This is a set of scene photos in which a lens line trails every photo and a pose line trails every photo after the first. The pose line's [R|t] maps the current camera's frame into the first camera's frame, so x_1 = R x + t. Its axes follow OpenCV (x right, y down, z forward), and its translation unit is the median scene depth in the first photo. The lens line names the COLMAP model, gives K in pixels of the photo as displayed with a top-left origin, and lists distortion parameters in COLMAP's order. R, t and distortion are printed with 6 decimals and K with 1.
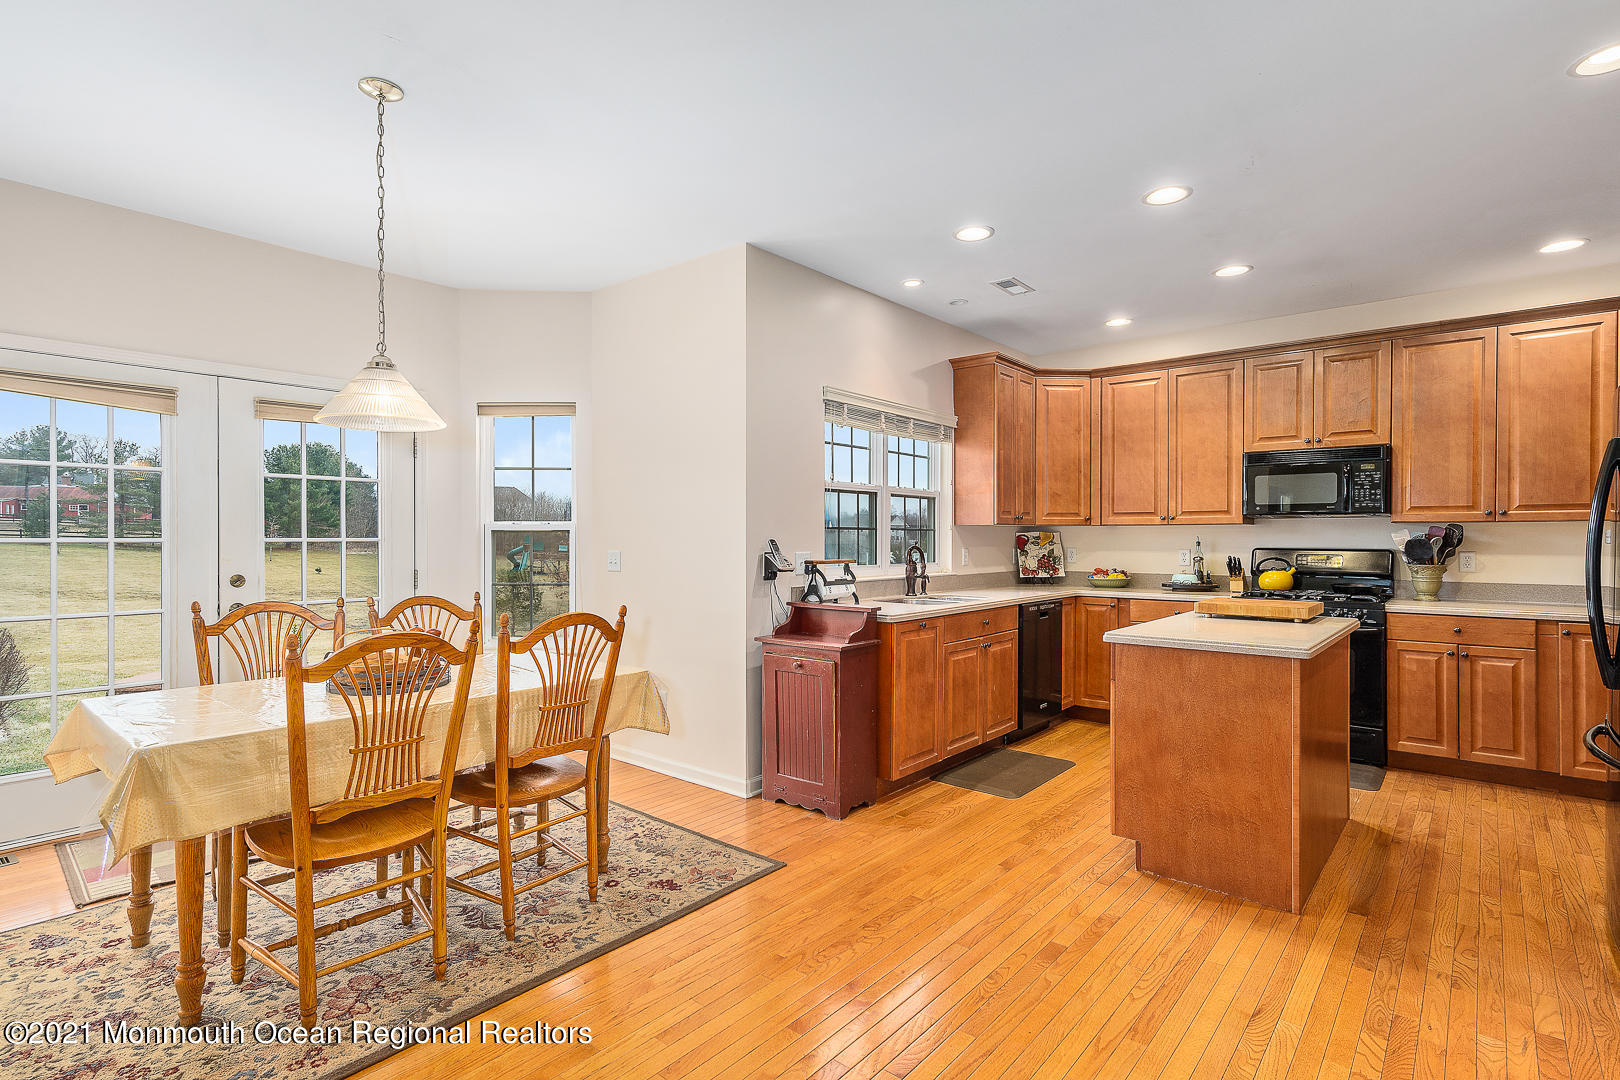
lens RADIAL K [[804.3, 0, 795.0], [0, 804.3, 545.4], [0, 0, 1]] dist [0.000487, 0.001287]
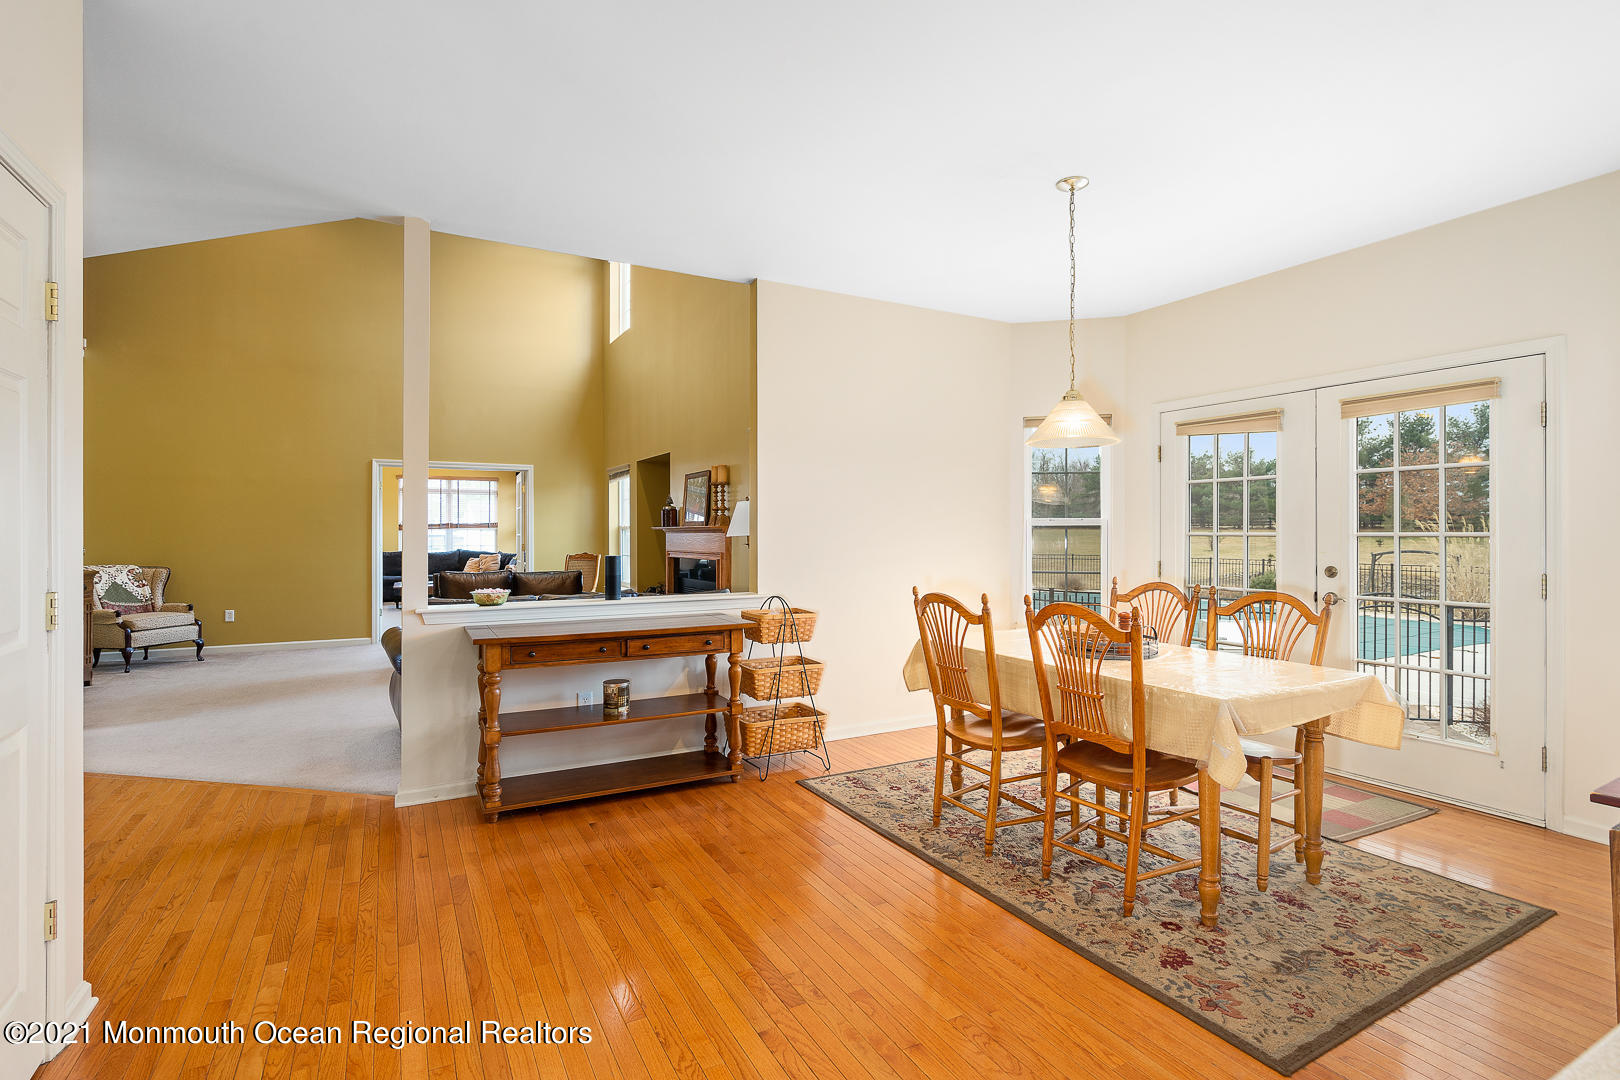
lens RADIAL K [[741.2, 0, 795.1], [0, 741.2, 530.7], [0, 0, 1]] dist [0.003991, 0.000225]
pose [[-0.353273, -0.005687, -0.935503, 0.621662], [-0.010877, 0.999939, -0.001972, -0.001362], [0.935457, 0.009479, -0.353313, 0.833178]]
